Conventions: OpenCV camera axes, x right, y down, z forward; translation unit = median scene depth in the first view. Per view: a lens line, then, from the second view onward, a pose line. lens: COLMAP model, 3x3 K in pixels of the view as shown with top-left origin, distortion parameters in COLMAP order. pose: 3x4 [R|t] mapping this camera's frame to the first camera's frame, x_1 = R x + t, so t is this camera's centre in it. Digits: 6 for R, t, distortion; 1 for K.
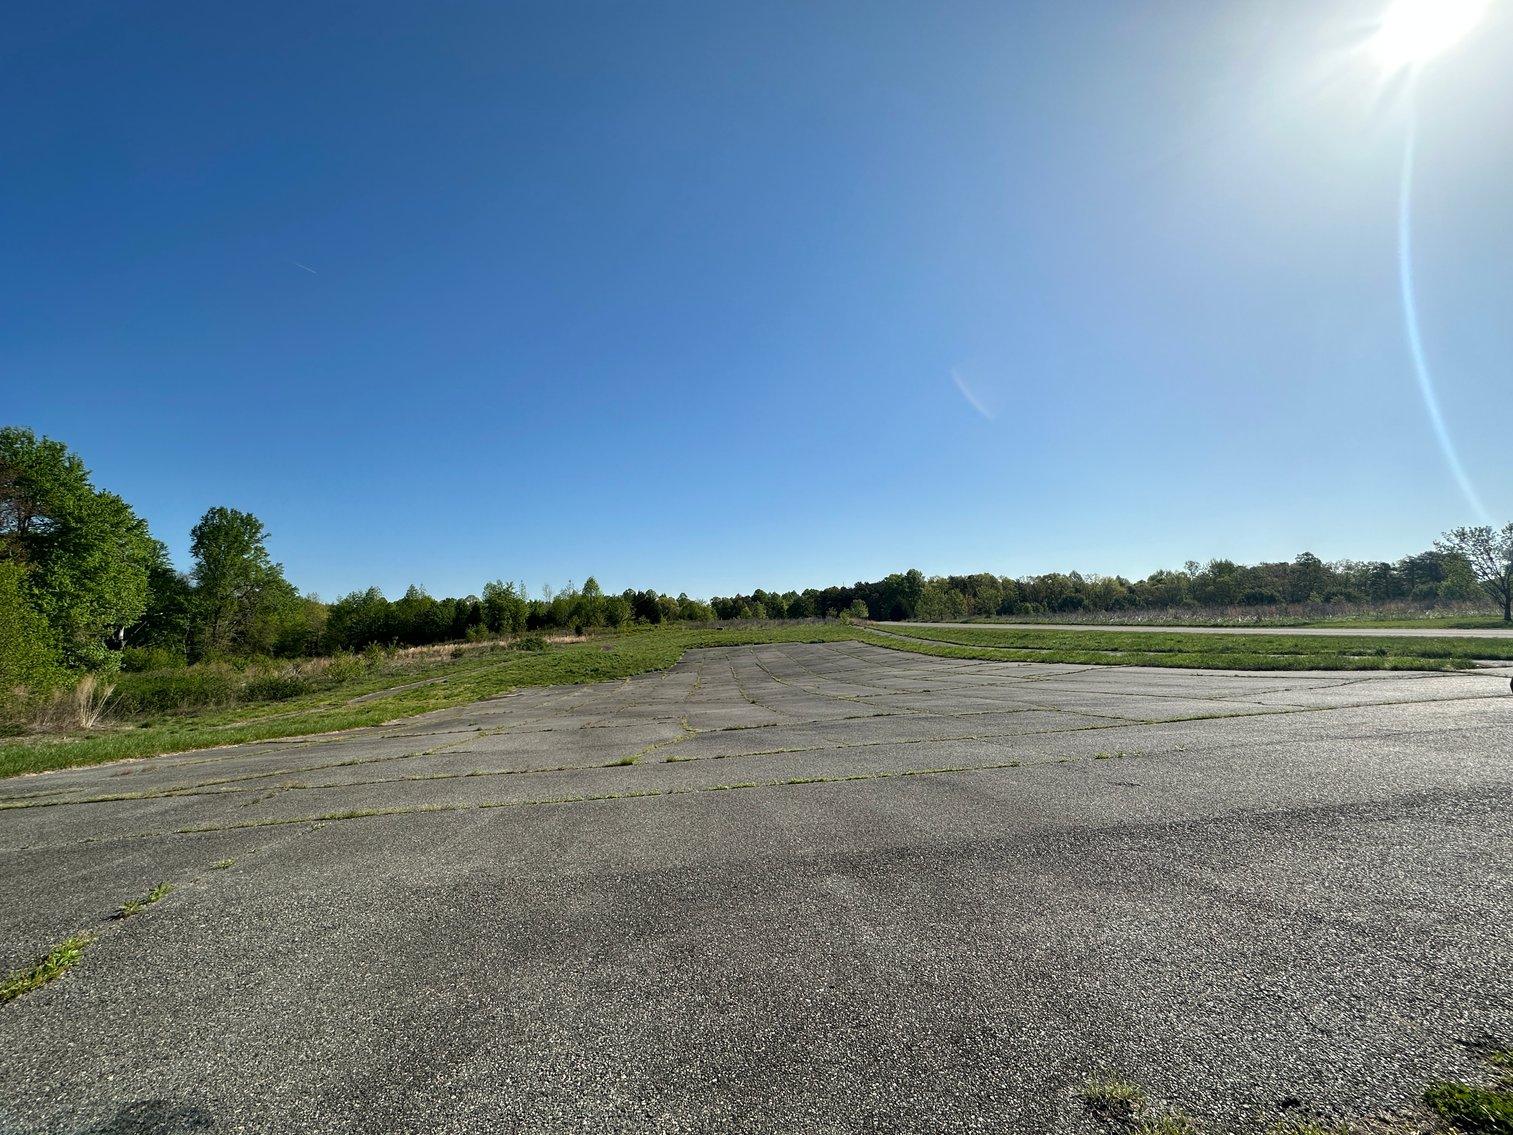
lens RADIAL K [[602.0, 0, 756.0], [0, 602.0, 569.4], [0, 0, 1]] dist [-0.002688, 0.000349]
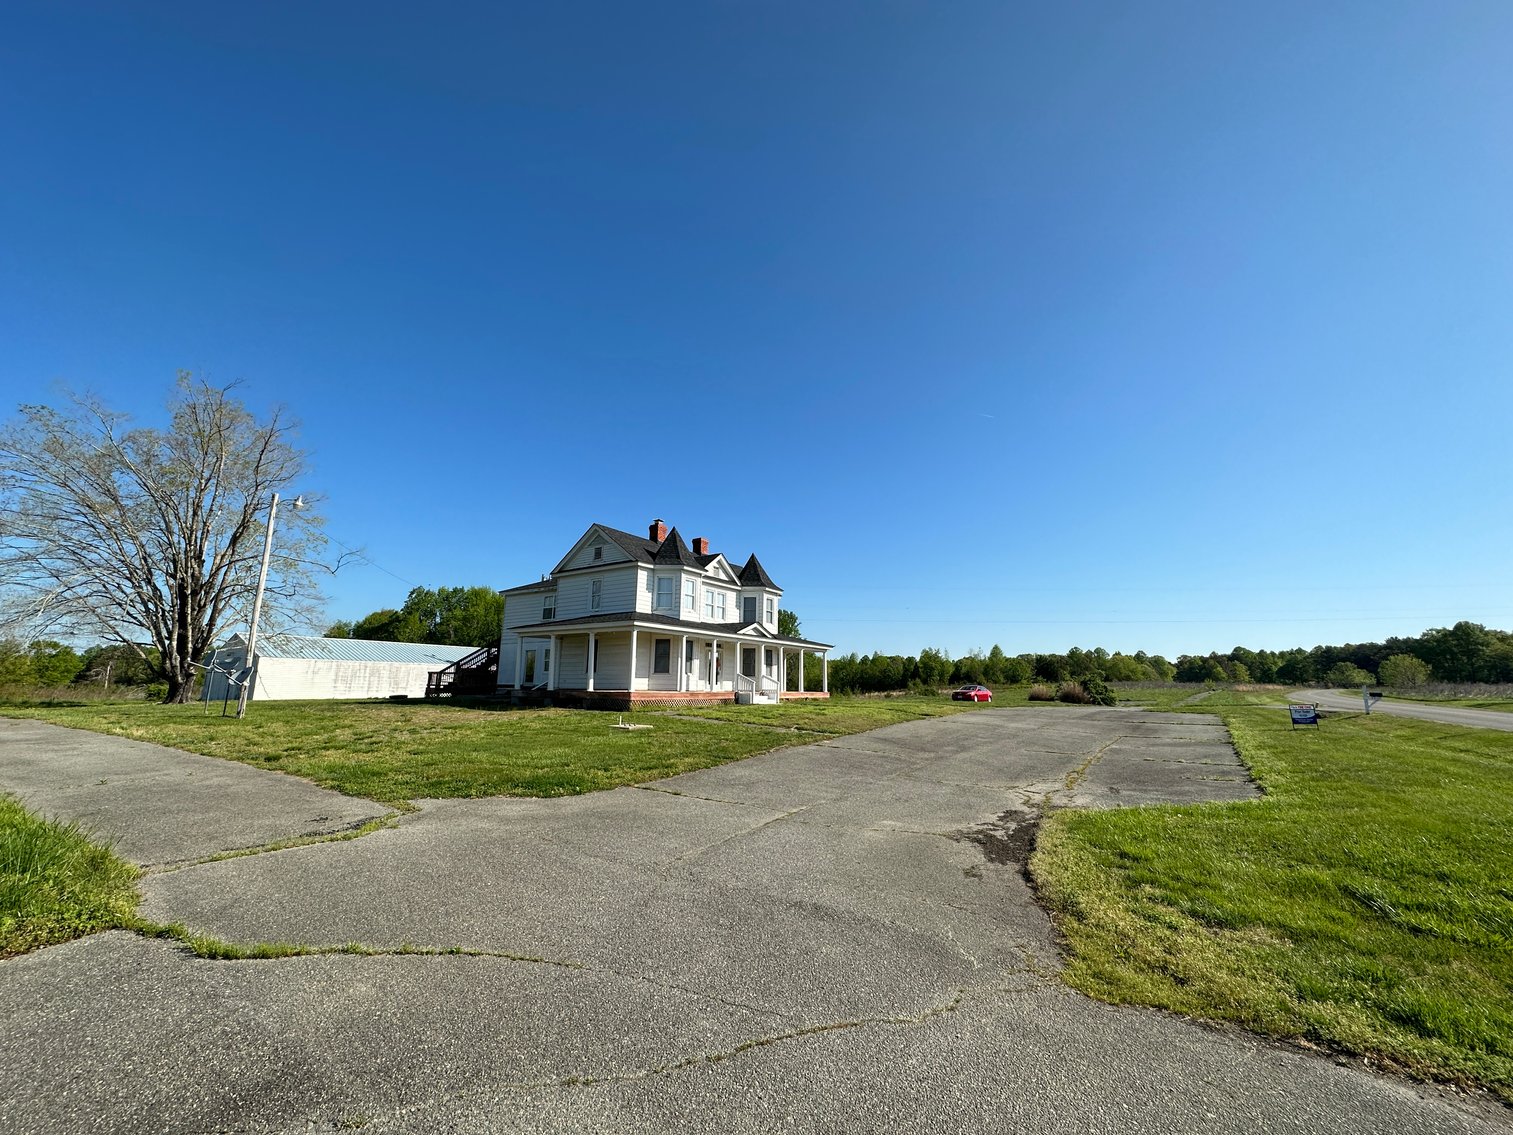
lens RADIAL K [[602.0, 0, 756.0], [0, 602.0, 569.4], [0, 0, 1]] dist [-0.002688, 0.000349]
pose [[0.746333, -0.089640, -0.659509, 0.210857], [0.030184, 0.994428, -0.101004, -0.033092], [0.664888, 0.055476, 0.744880, -0.321555]]
